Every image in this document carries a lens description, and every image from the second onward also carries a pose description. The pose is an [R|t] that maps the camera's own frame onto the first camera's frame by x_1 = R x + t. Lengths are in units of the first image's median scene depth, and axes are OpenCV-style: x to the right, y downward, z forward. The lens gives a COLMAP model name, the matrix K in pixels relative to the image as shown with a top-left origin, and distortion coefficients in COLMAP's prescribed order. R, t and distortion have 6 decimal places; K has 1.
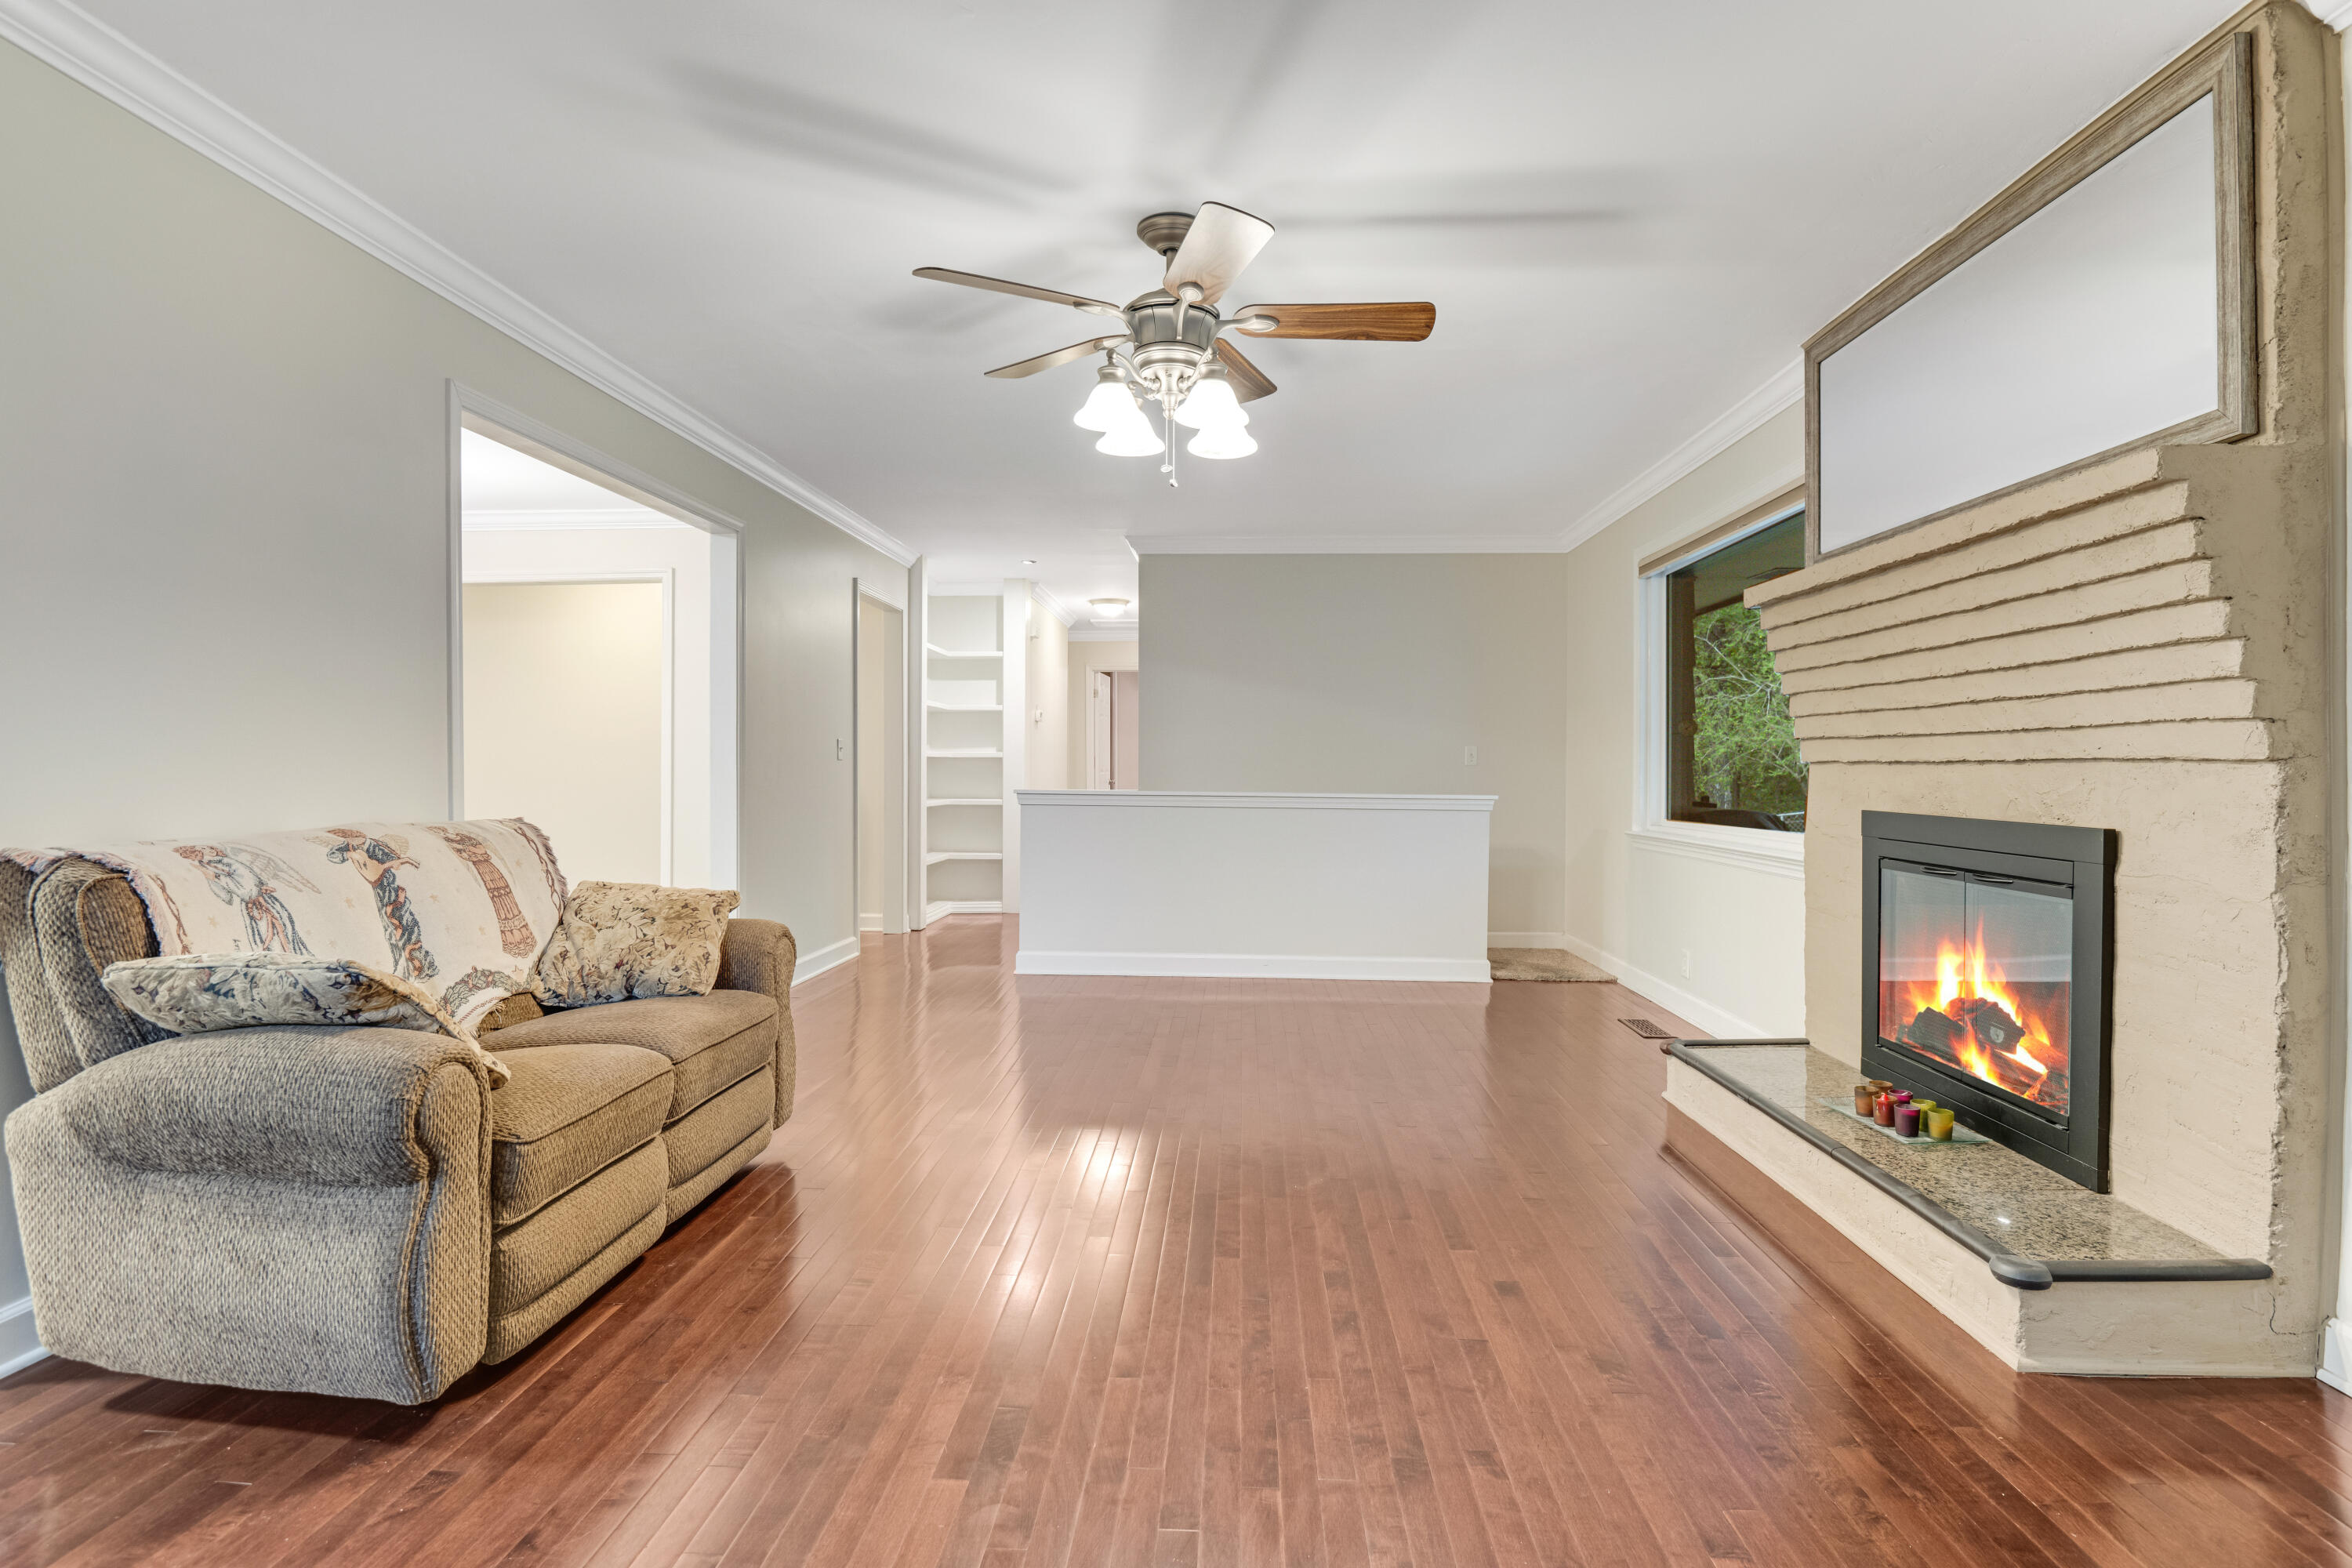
lens RADIAL K [[1145.2, 0, 1176.0], [0, 1145.2, 784.0], [0, 0, 1]] dist [0.000782, -0.016418]
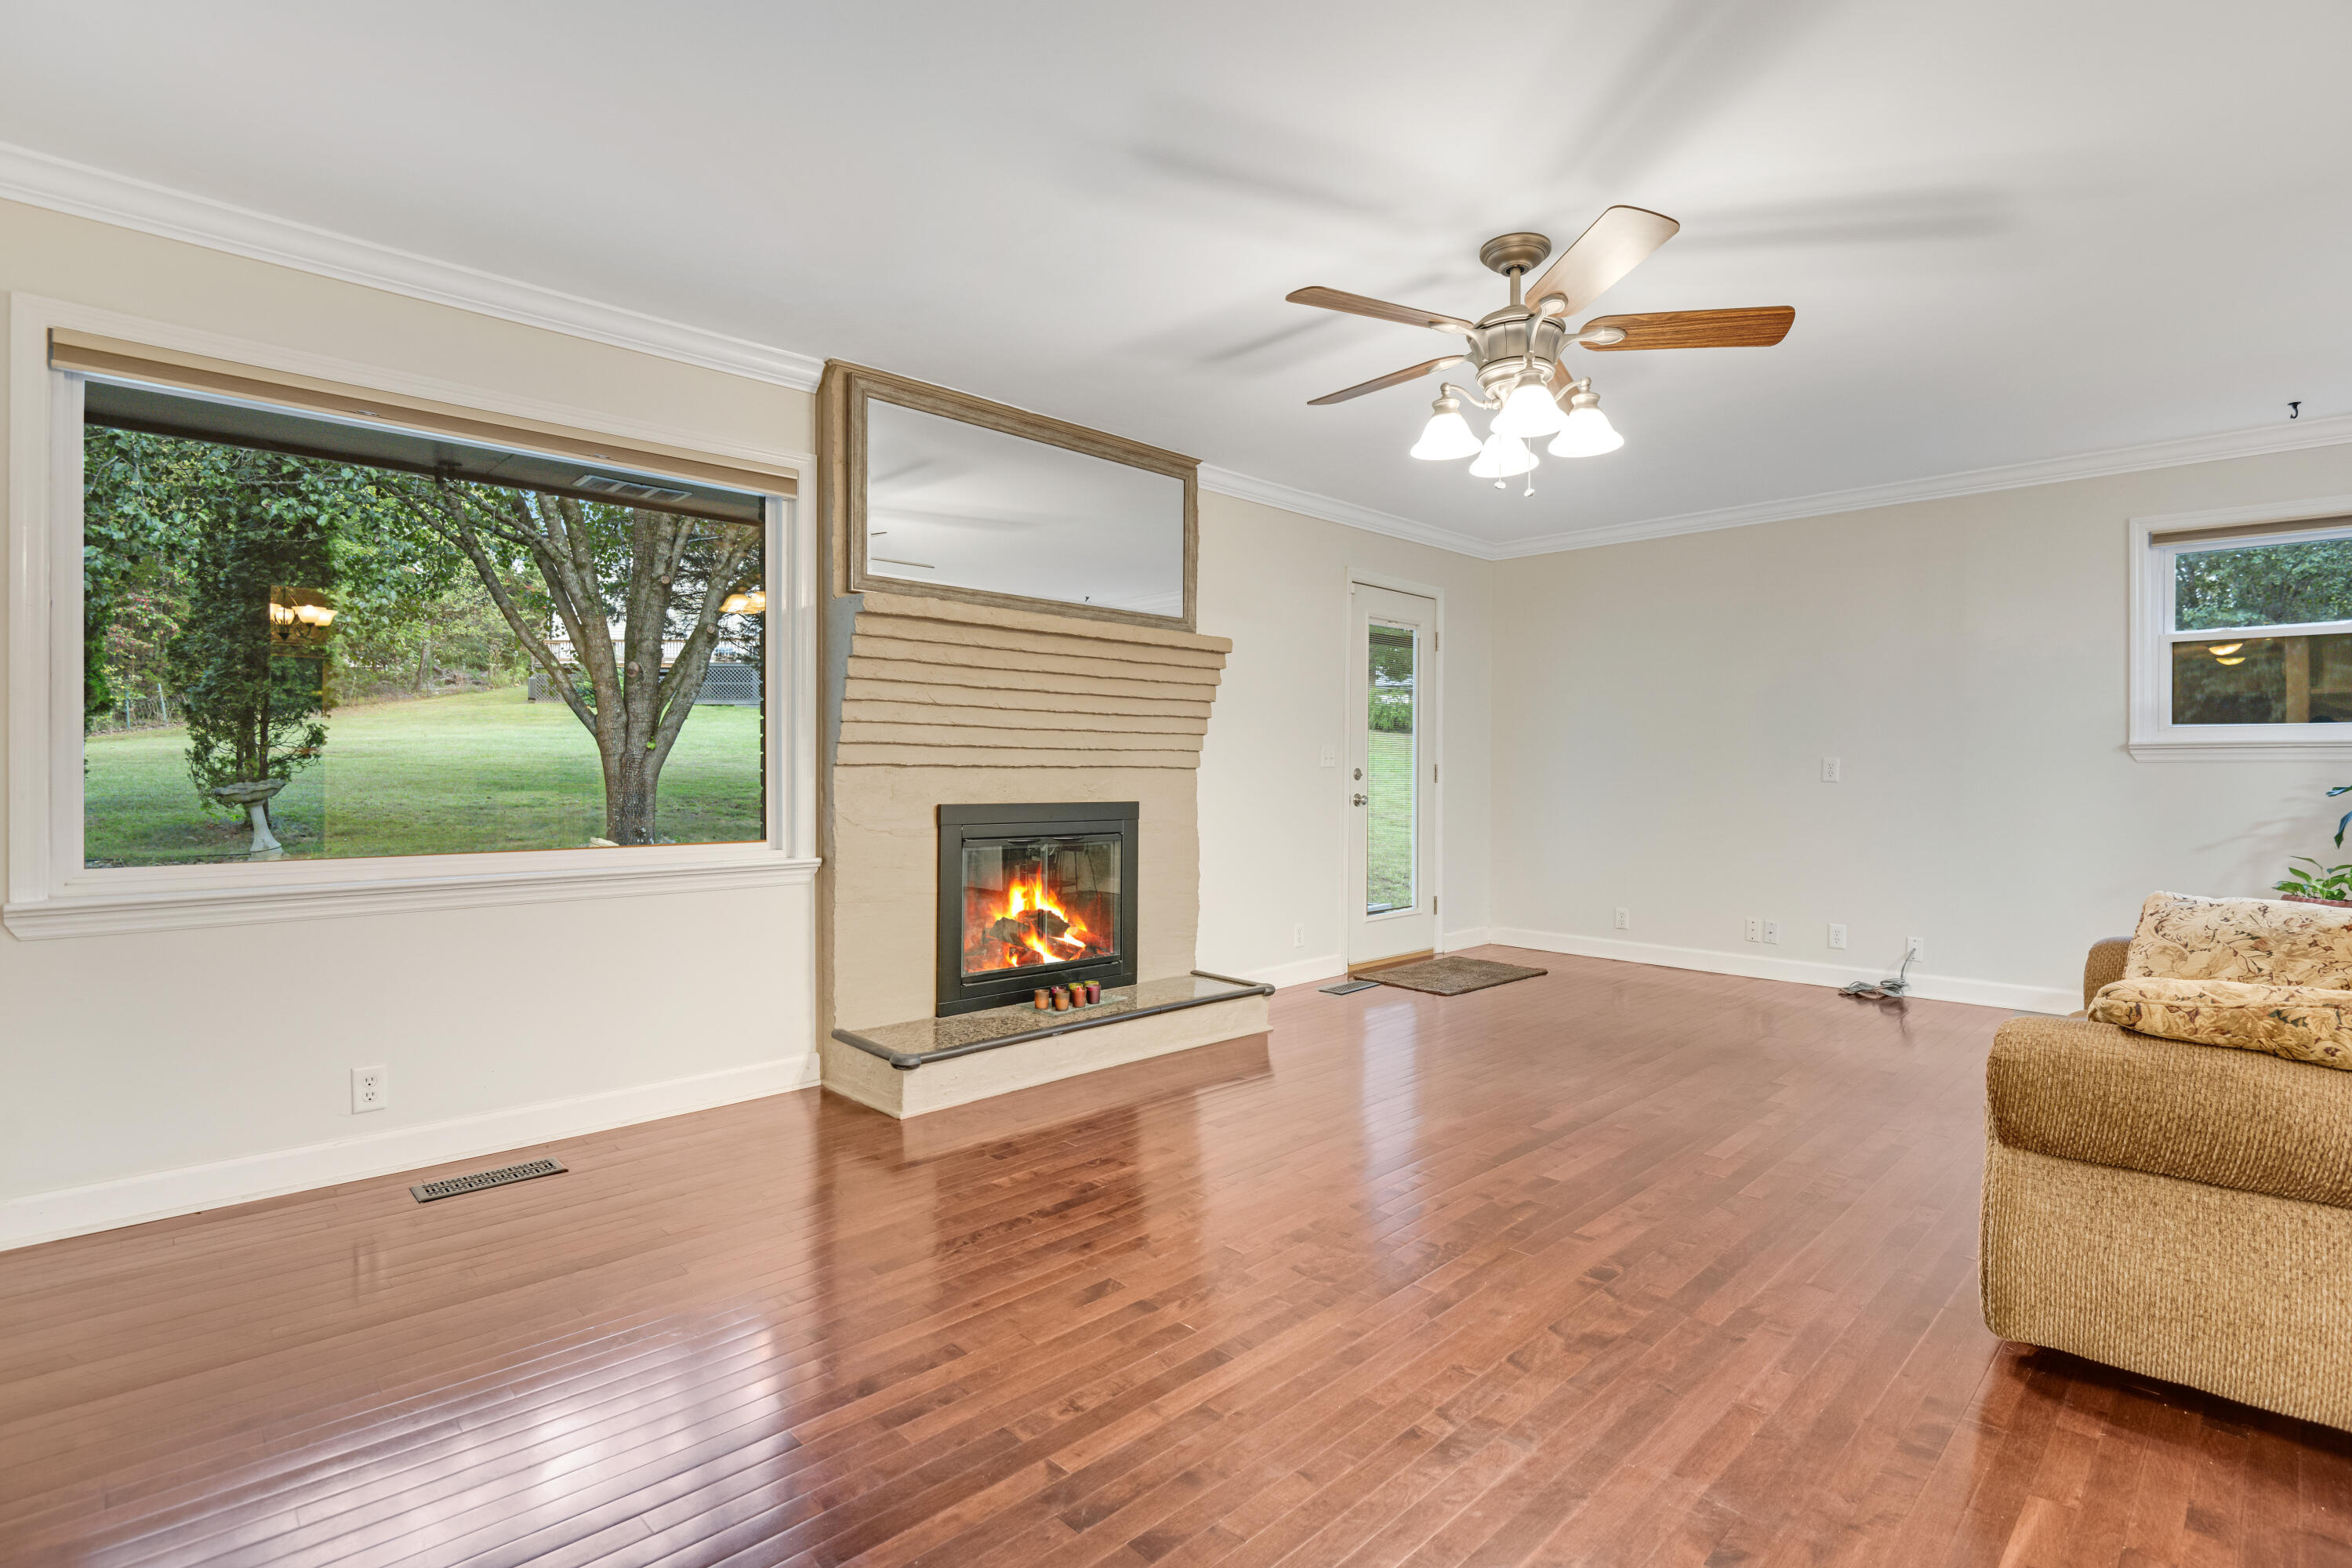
lens RADIAL K [[1097.8, 0, 1177.2], [0, 1097.8, 786.6], [0, 0, 1]] dist [-0.023838, -0.000591]
pose [[-0.729689, -0.012574, 0.683664, -0.483247], [0.007936, 0.999608, 0.026856, -0.032365], [-0.683733, 0.025022, -0.729303, 2.035198]]
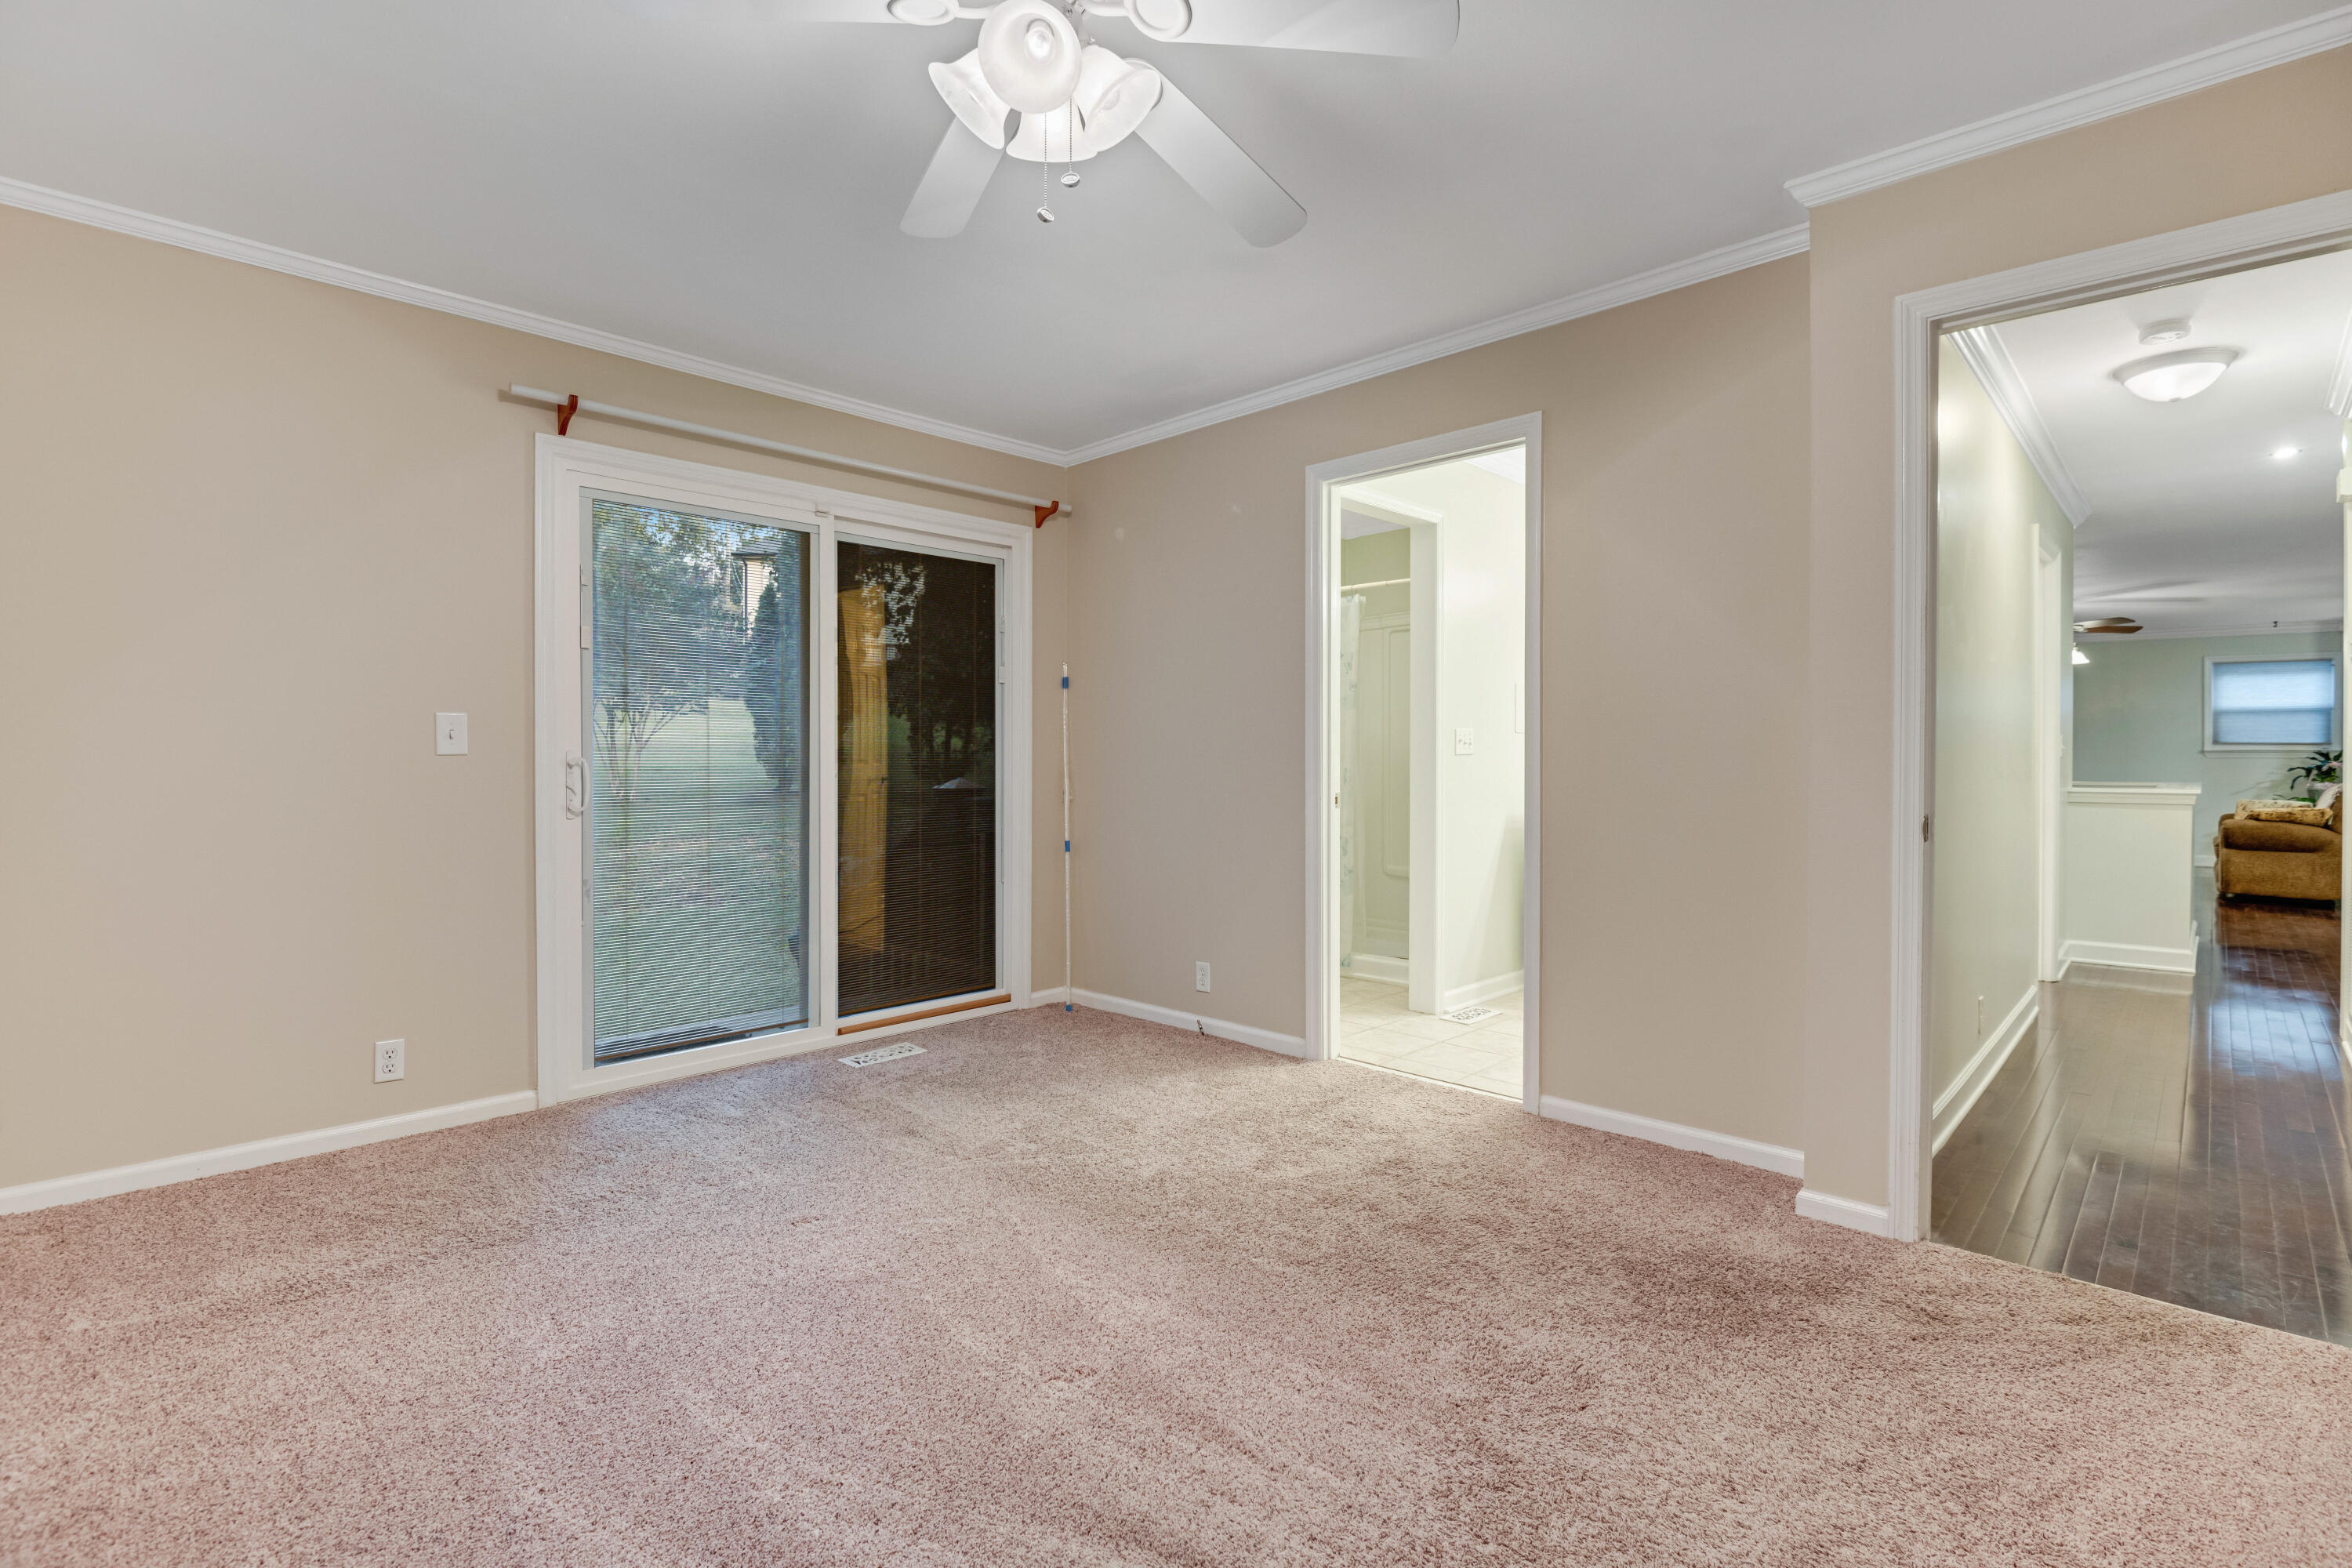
lens RADIAL K [[1097.8, 0, 1177.2], [0, 1097.8, 786.6], [0, 0, 1]] dist [-0.023838, -0.000591]
pose [[-0.760292, -0.019847, 0.649278, -0.115248], [0.004906, 0.999329, 0.036293, -0.069992], [-0.649563, 0.030779, -0.759685, 5.281567]]
